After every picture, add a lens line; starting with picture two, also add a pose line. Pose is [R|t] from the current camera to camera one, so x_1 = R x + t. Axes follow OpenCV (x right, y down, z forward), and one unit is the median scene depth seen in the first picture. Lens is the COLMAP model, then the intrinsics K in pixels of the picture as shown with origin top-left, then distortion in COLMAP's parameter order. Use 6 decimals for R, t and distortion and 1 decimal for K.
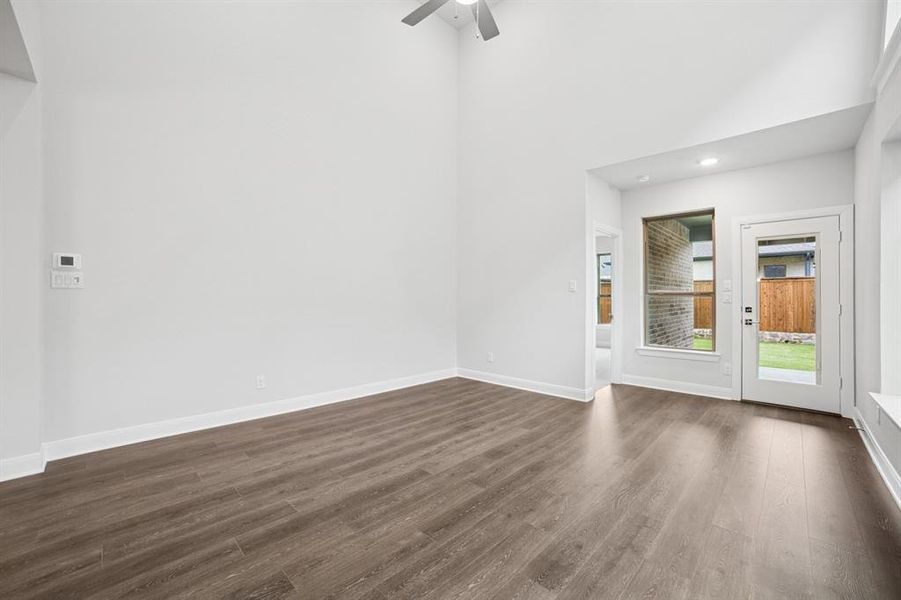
lens RADIAL K [[370.5, 0, 450.5], [0, 370.5, 300.0], [0, 0, 1]] dist [-0.067980, 0.023964]
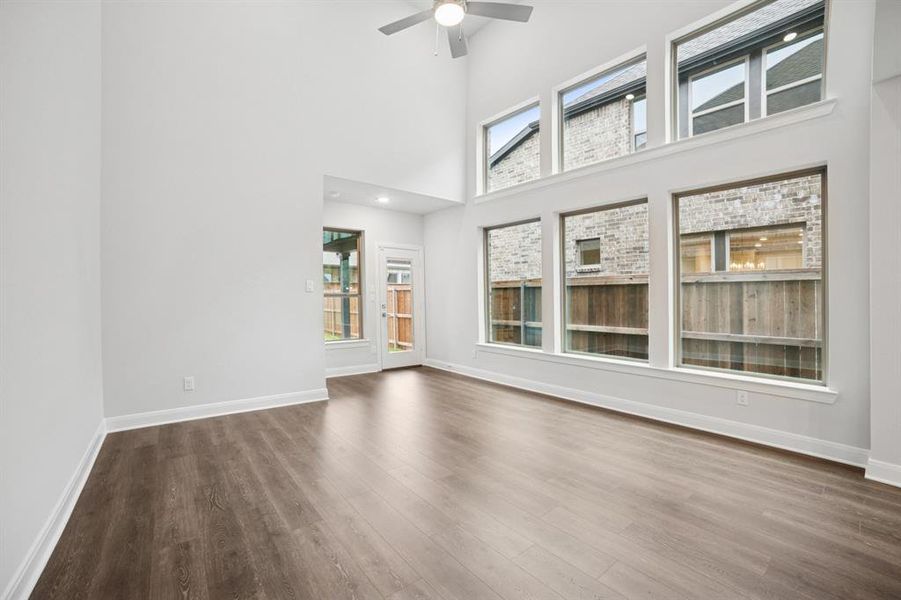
lens RADIAL K [[387.3, 0, 450.5], [0, 387.3, 300.0], [0, 0, 1]] dist [0.001078, 0.000137]
pose [[0.130434, -0.001108, 0.991456, -0.809729], [-0.014490, 0.999890, 0.003024, -0.008844], [-0.991351, -0.014761, 0.130403, 0.643355]]
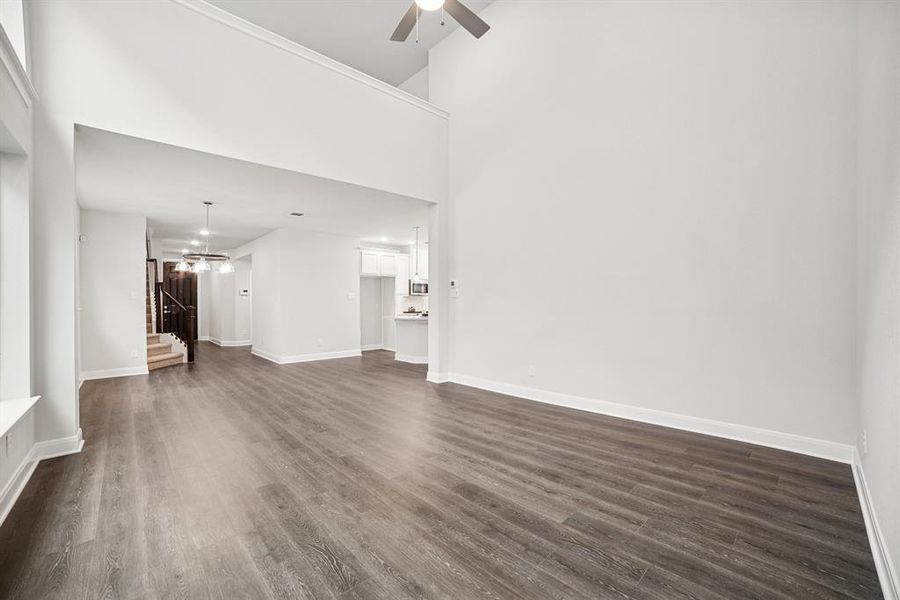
lens RADIAL K [[370.1, 0, 450.0], [0, 370.1, 300.0], [0, 0, 1]] dist [-0.067980, 0.023964]
pose [[-0.060492, -0.017718, -0.998011, 0.793325], [0.015138, 0.999711, -0.018665, 0.003018], [0.998054, -0.016237, -0.060207, 0.842002]]
